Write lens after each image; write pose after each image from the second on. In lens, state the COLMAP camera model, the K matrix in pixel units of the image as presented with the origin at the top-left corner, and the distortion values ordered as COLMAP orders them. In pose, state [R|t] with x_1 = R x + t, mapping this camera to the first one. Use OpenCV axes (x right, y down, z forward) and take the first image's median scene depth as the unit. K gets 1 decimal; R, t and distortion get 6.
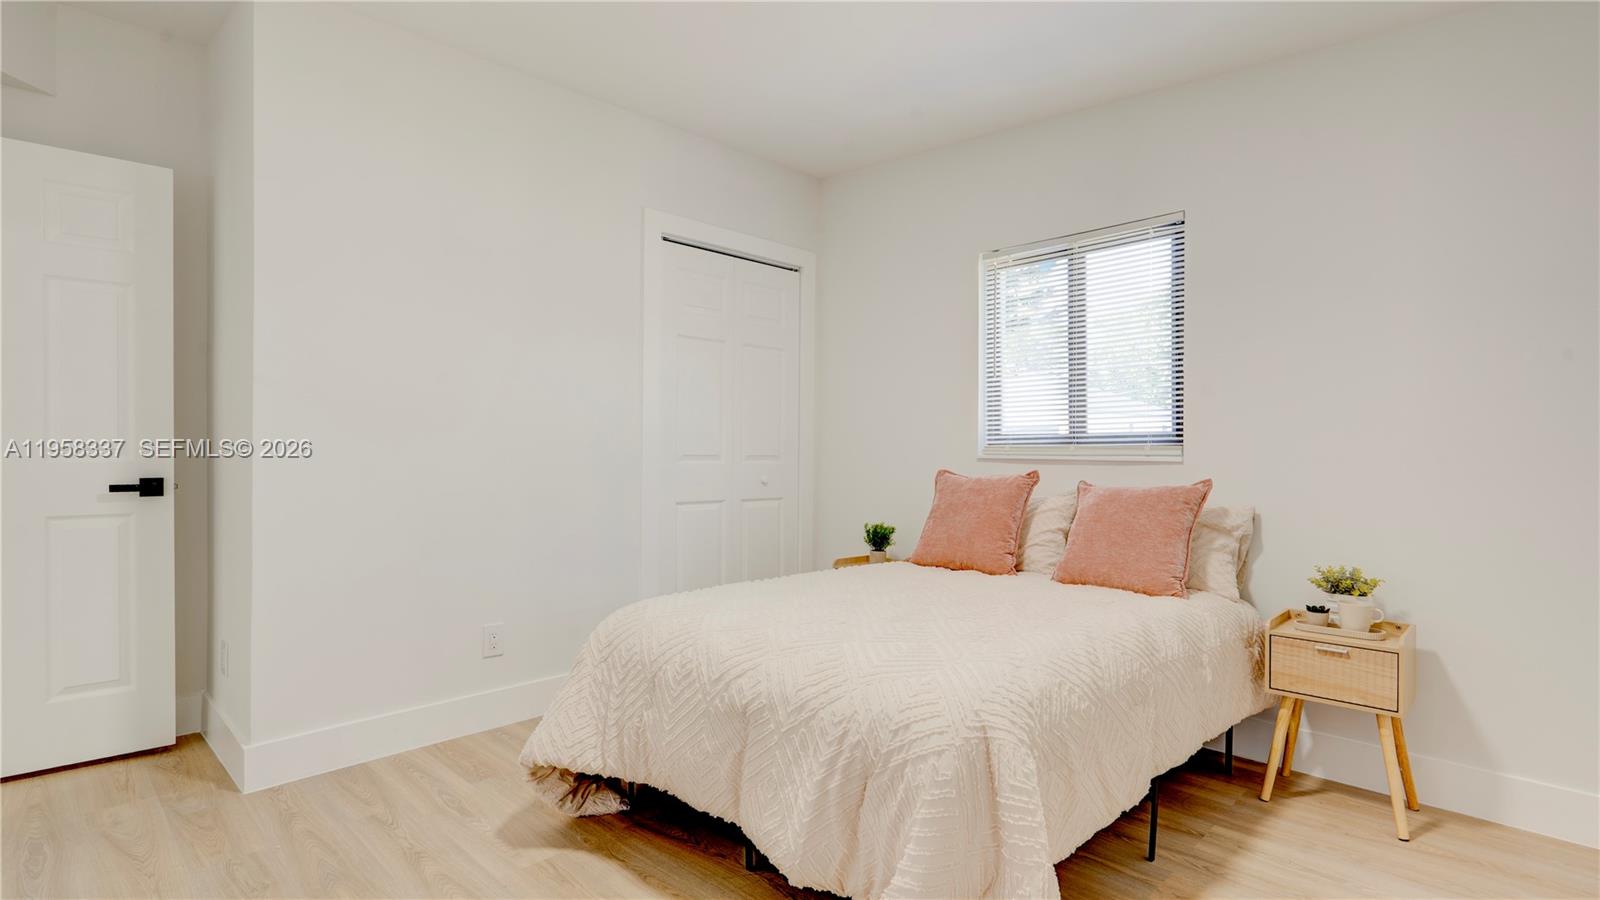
lens RADIAL K [[764.1, 0, 797.5], [0, 764.1, 443.1], [0, 0, 1]] dist [-0.004809, -0.001090]
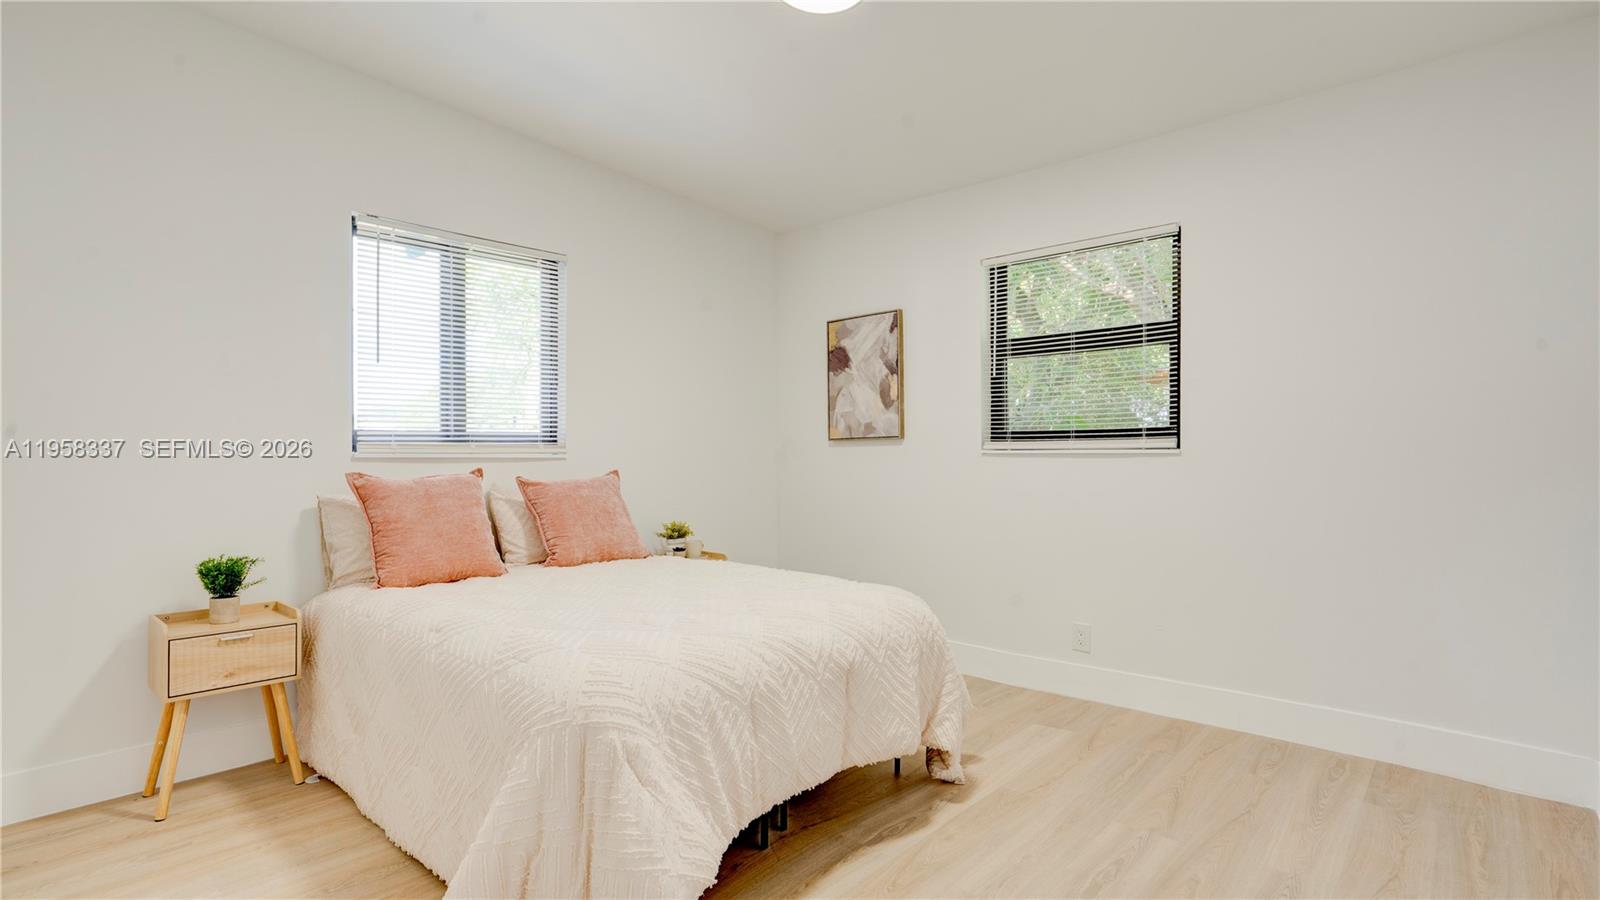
lens RADIAL K [[764.1, 0, 797.5], [0, 764.1, 443.1], [0, 0, 1]] dist [-0.004809, -0.001090]
pose [[-0.022955, 0.003496, 0.999730, -0.677629], [-0.012294, 0.999917, -0.003779, 0.000752], [-0.999661, -0.012377, -0.022910, 0.593523]]
